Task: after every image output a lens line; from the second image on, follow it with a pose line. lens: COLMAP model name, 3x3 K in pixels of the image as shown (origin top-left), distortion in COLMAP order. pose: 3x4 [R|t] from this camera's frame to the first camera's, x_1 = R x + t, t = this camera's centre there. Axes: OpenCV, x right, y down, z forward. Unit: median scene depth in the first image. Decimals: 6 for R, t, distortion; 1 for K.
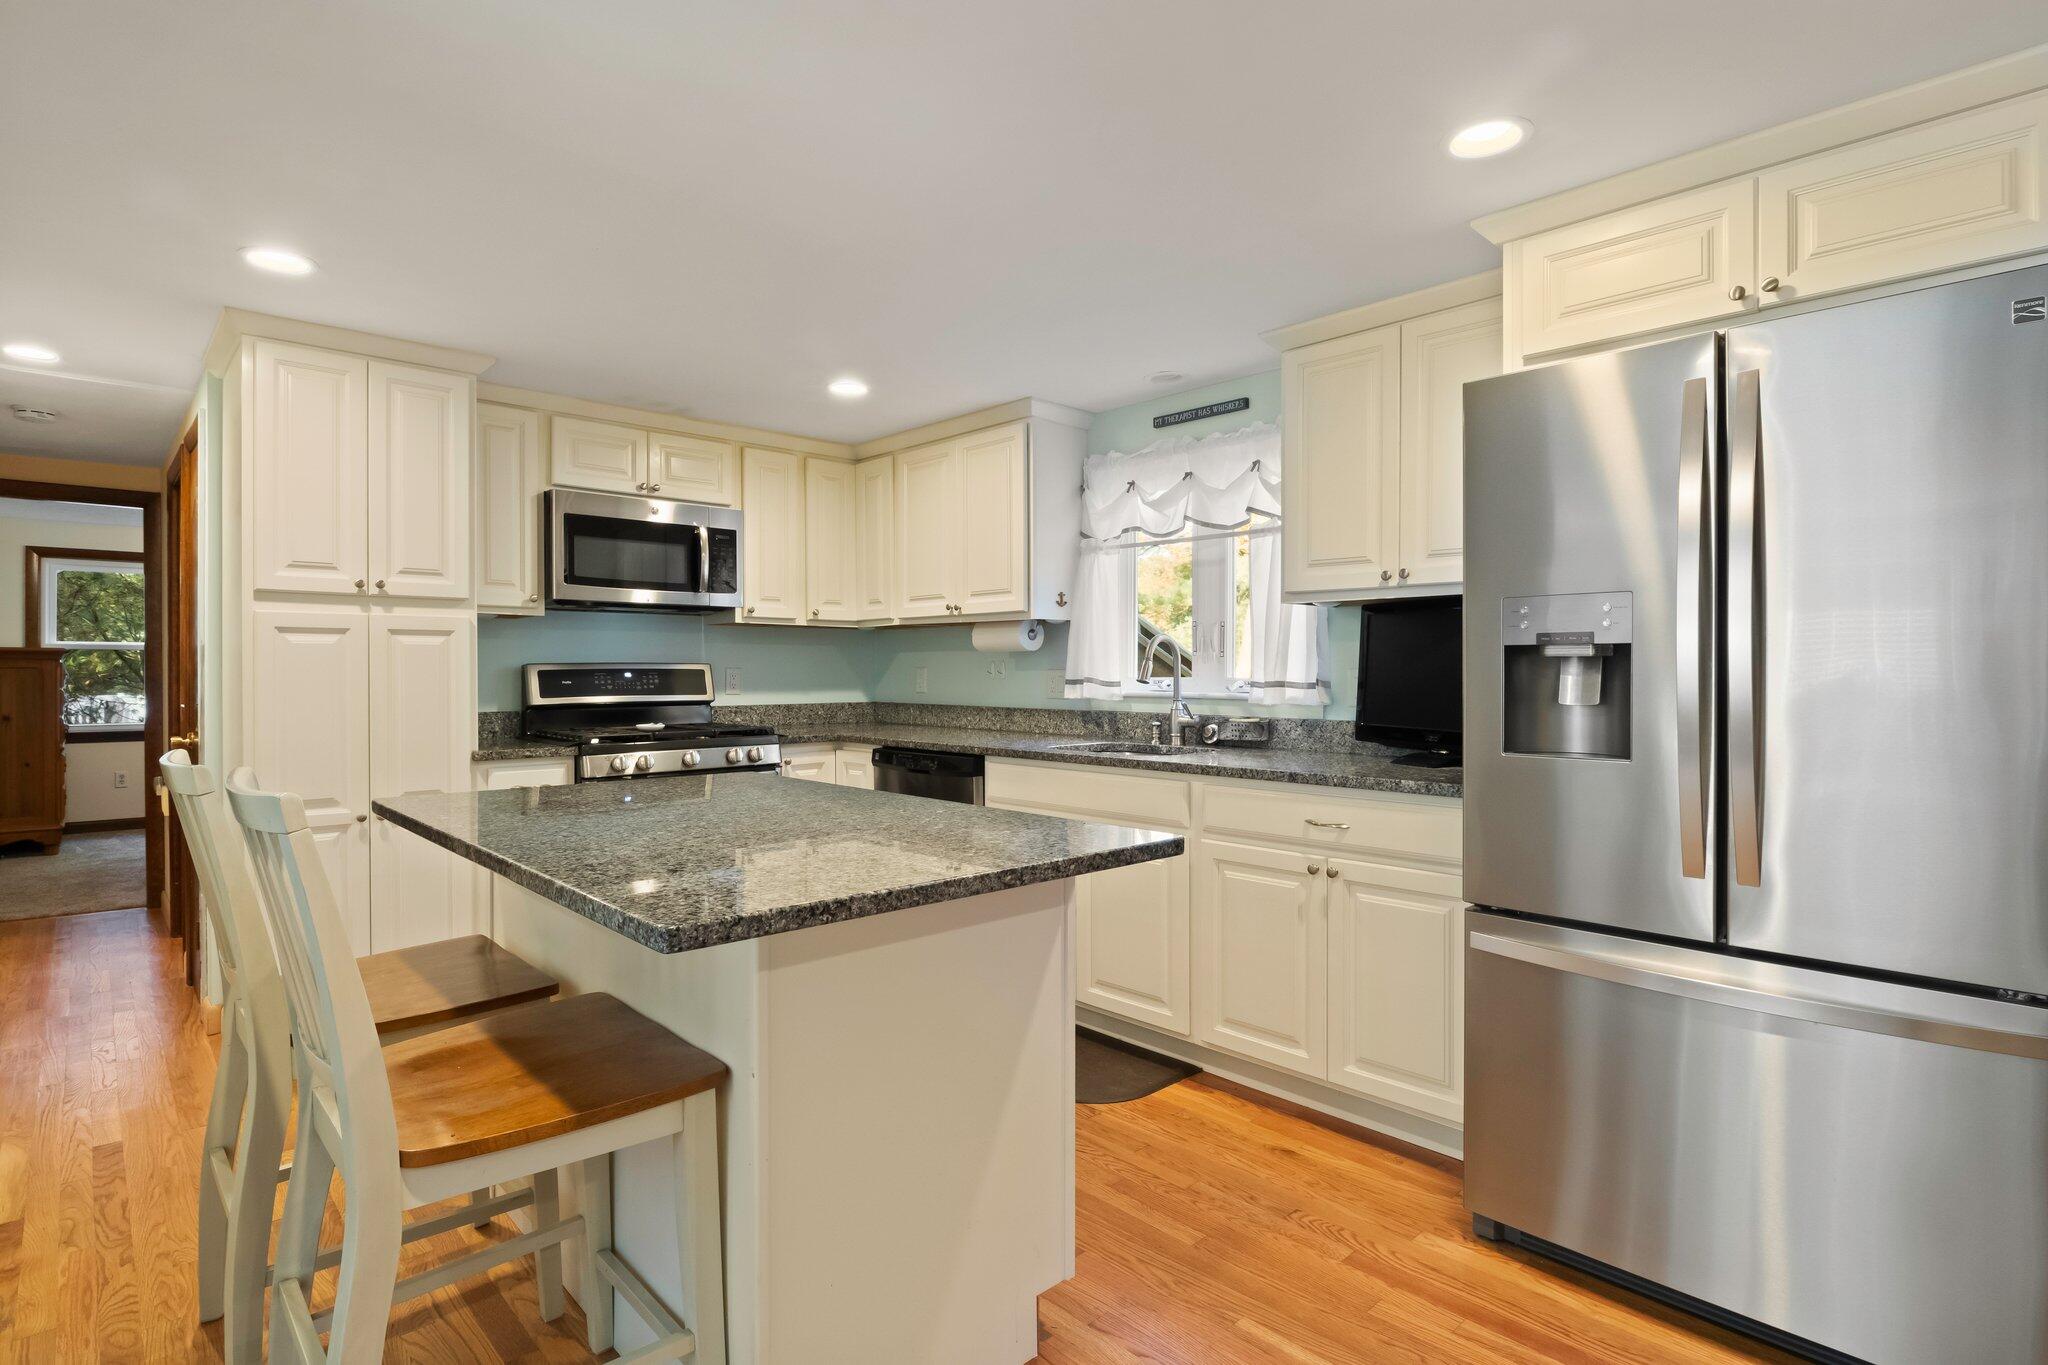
lens RADIAL K [[1015.6, 0, 1029.4], [0, 1015.6, 679.5], [0, 0, 1]] dist [-0.011442, -0.002305]
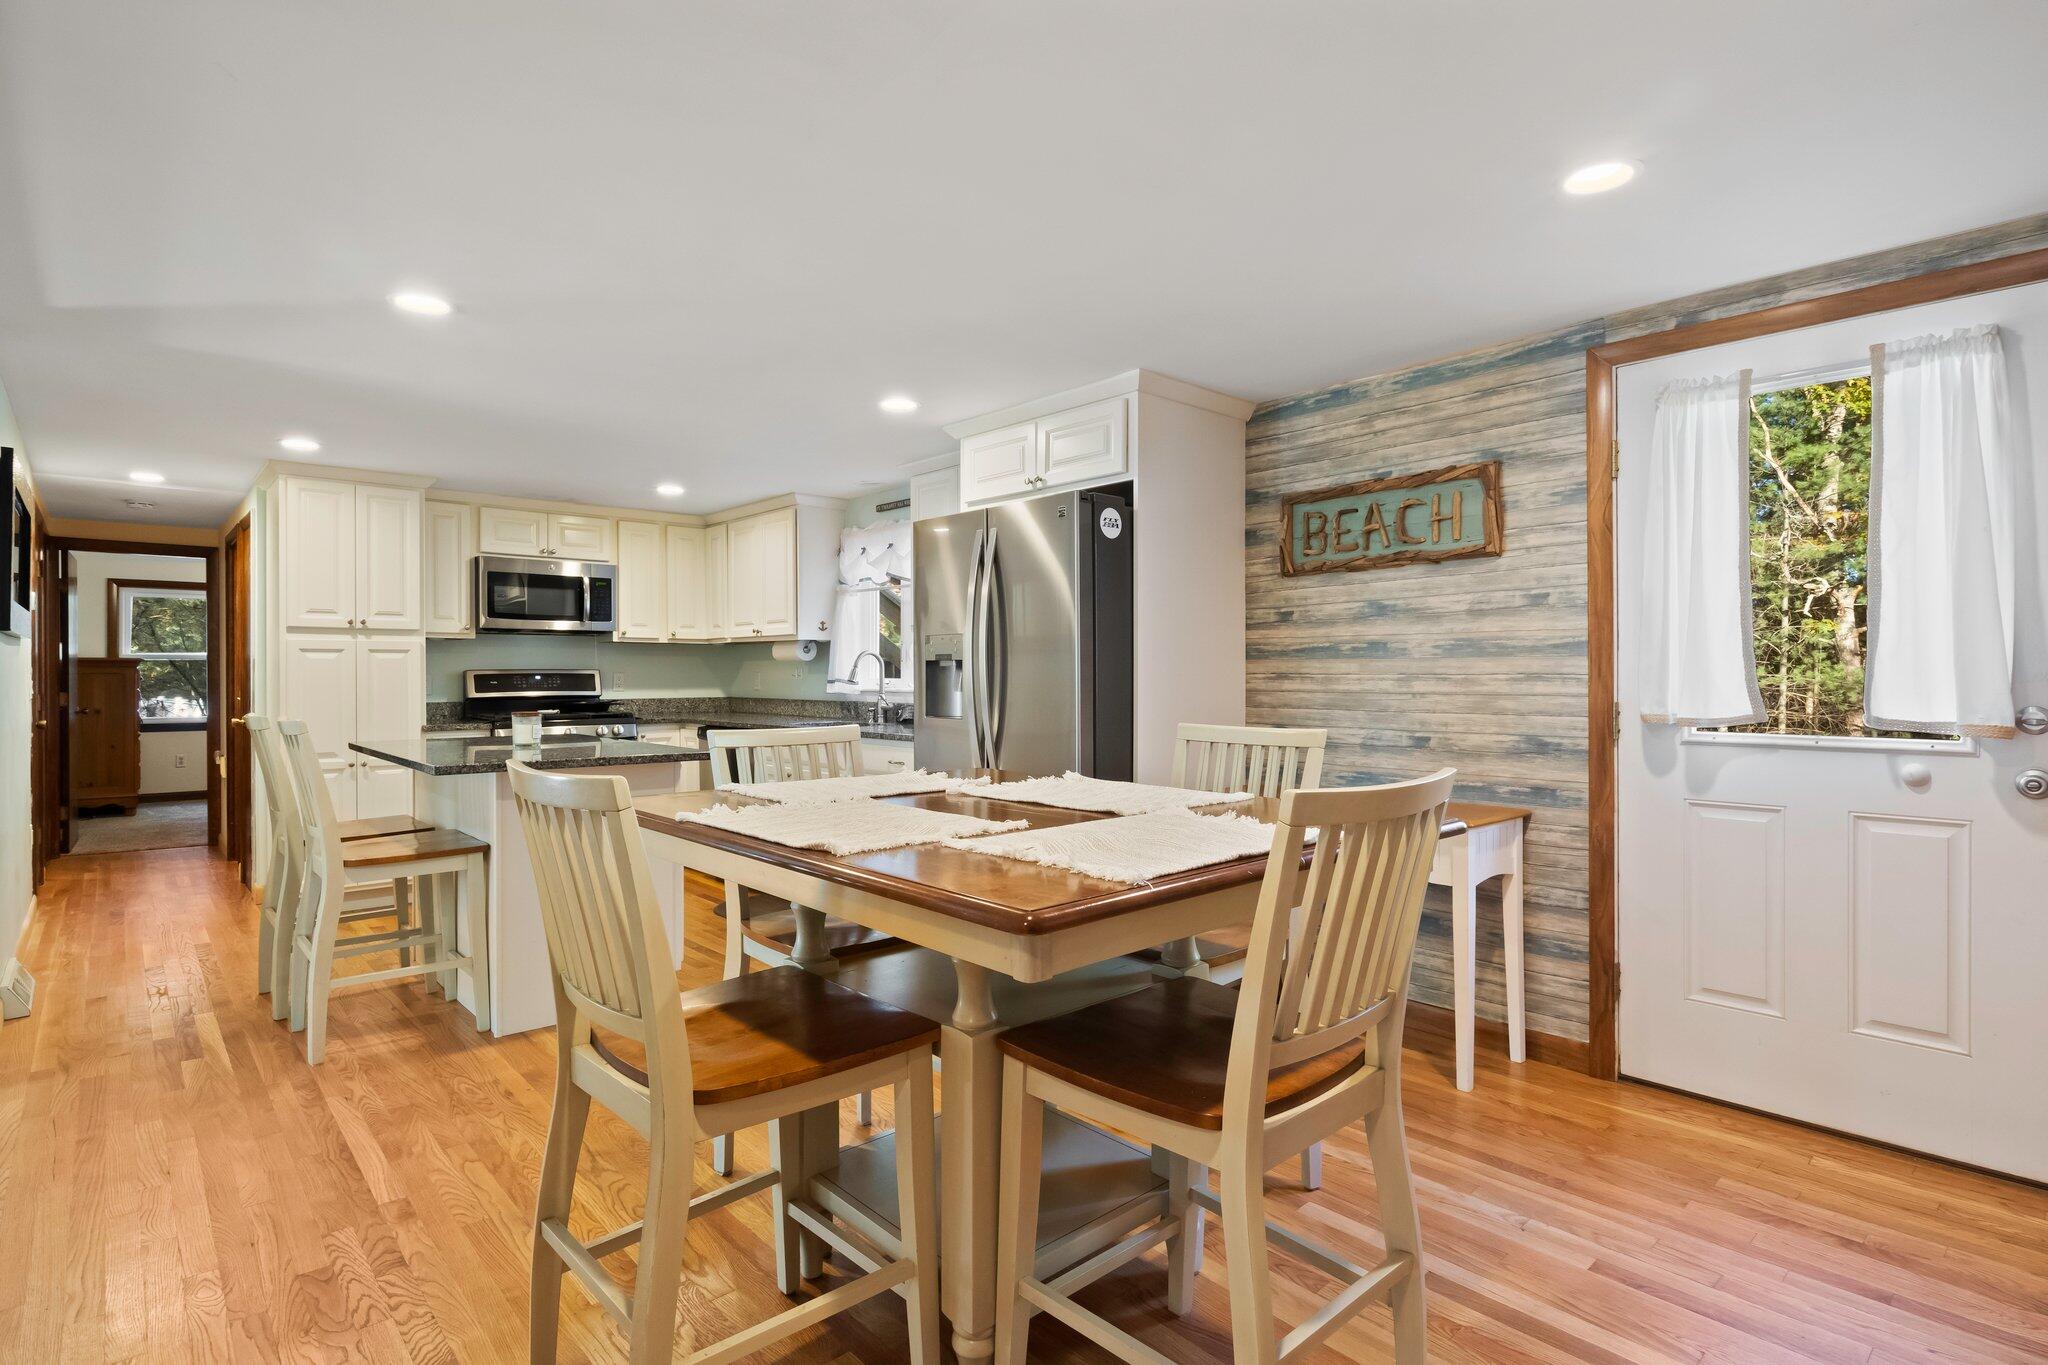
lens RADIAL K [[1015.6, 0, 1038.5], [0, 1015.6, 679.3], [0, 0, 1]] dist [-0.011442, -0.002305]
pose [[0.999917, -0.001494, -0.012816, 0.369135], [0.001448, 0.999993, -0.003585, 0.004749], [0.012821, 0.003567, 0.999911, -0.485171]]
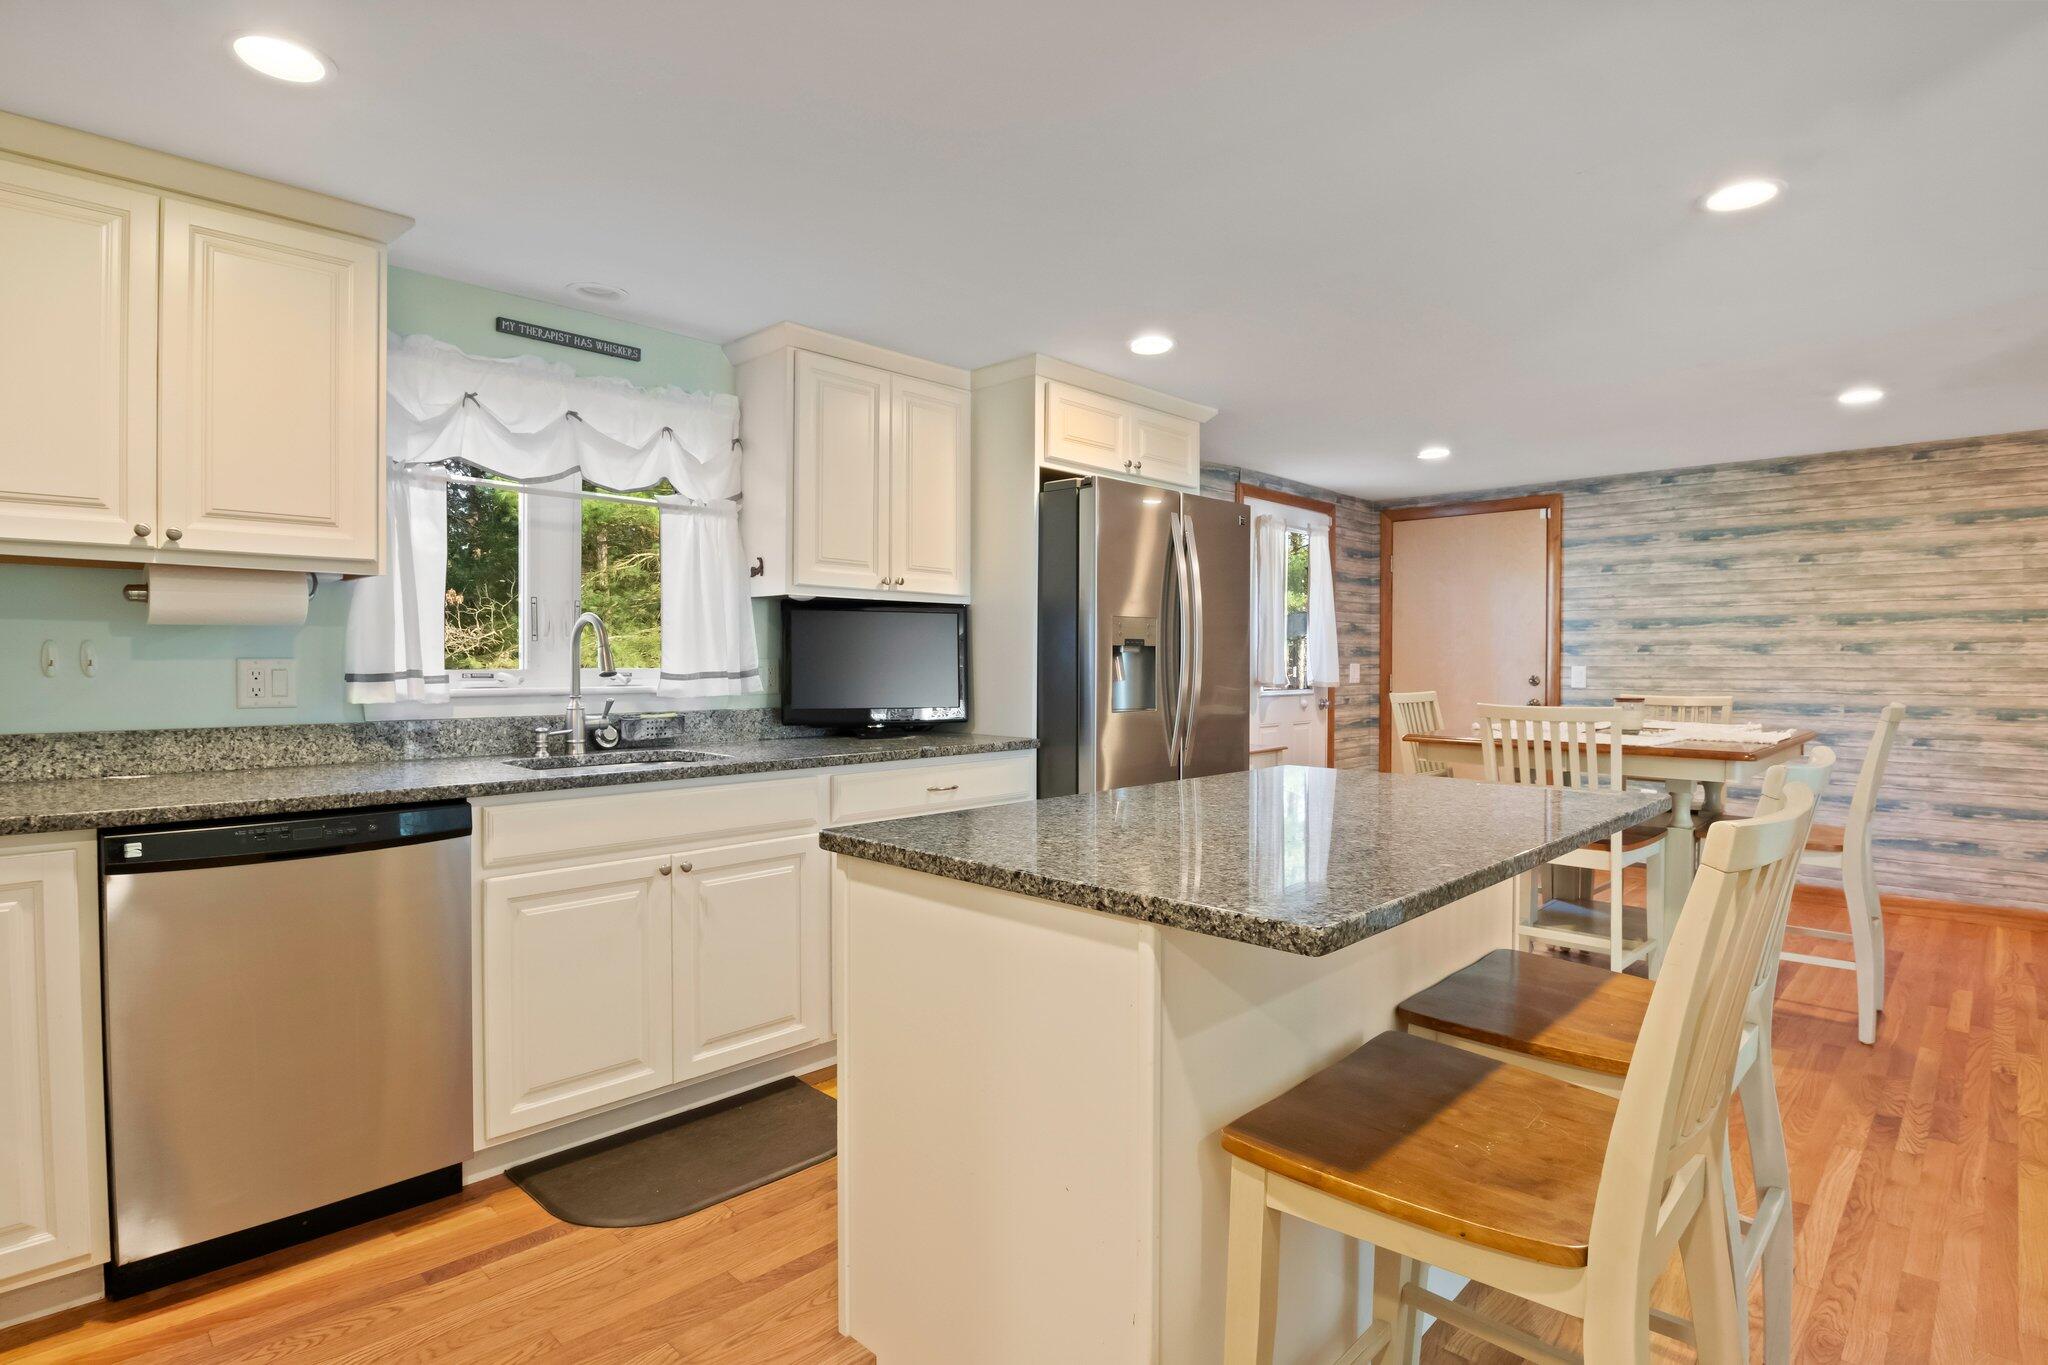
lens RADIAL K [[1015.6, 0, 1036.4], [0, 1015.6, 679.6], [0, 0, 1]] dist [-0.011442, -0.002305]
pose [[-0.040831, -0.021863, 0.998927, -0.610351], [0.002862, 0.999754, 0.021998, -0.009388], [-0.999162, 0.003757, -0.040759, 0.621074]]
